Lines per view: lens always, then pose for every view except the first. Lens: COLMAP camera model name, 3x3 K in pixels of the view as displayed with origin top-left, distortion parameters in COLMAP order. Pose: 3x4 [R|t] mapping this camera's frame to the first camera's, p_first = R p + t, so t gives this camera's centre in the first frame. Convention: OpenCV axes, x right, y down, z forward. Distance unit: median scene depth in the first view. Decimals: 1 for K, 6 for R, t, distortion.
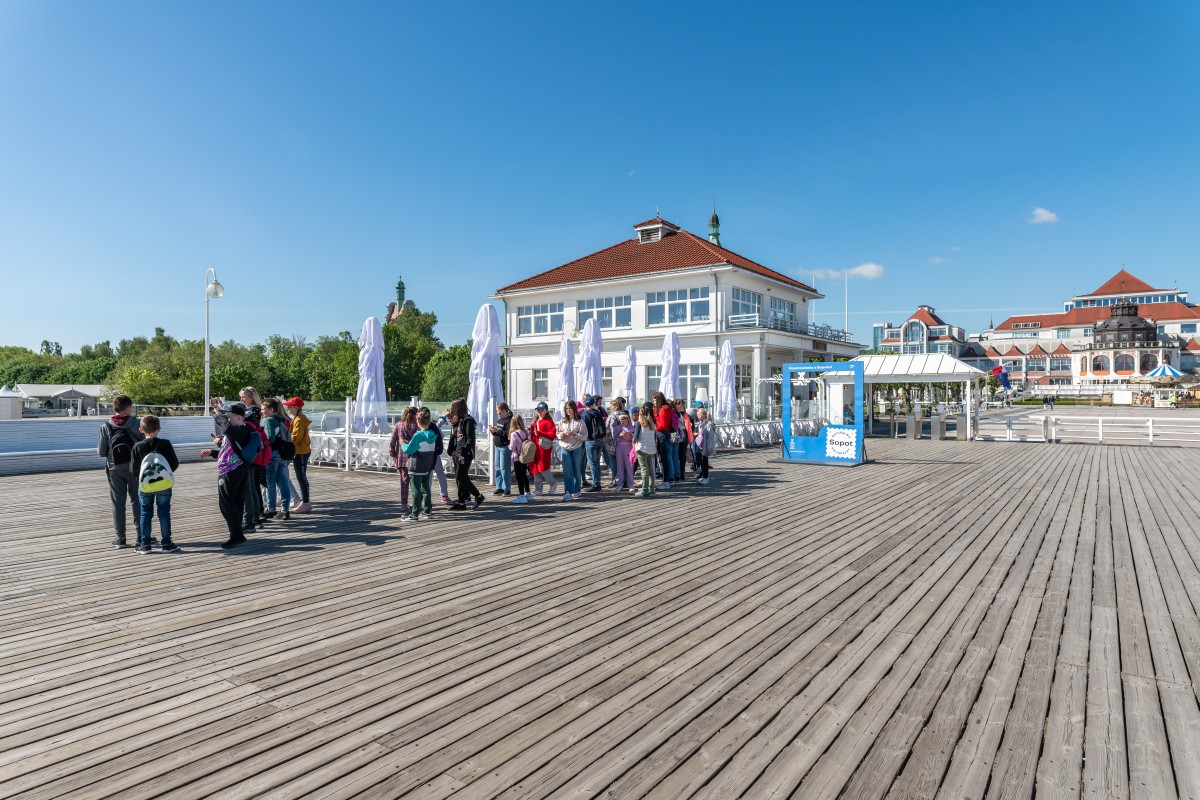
lens RADIAL K [[691.4, 0, 603.1], [0, 691.4, 391.7], [0, 0, 1]] dist [0.002872, -0.000296]
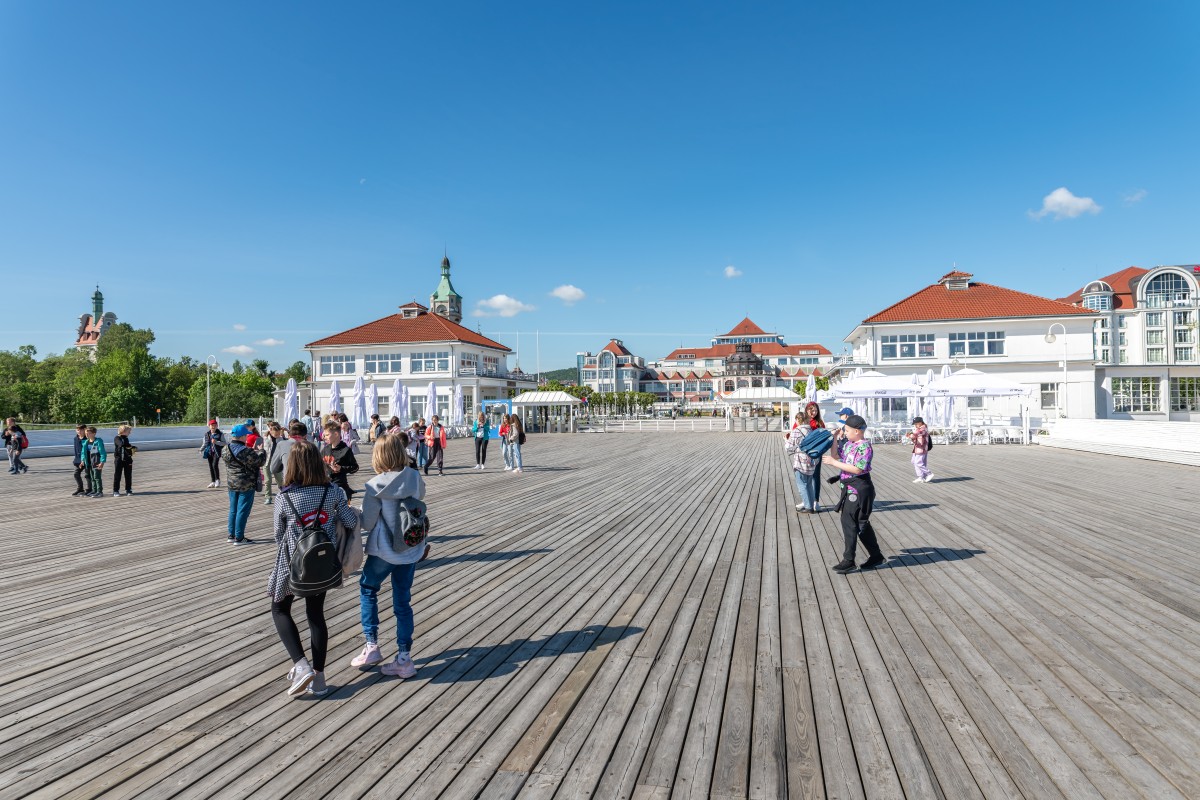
lens RADIAL K [[691.4, 0, 603.5], [0, 691.4, 401.1], [0, 0, 1]] dist [0.002872, -0.000296]
pose [[0.926324, -0.005365, 0.376690, -0.034232], [0.009132, 0.999925, -0.008215, -0.001523], [-0.376618, 0.011050, 0.926303, -0.185019]]
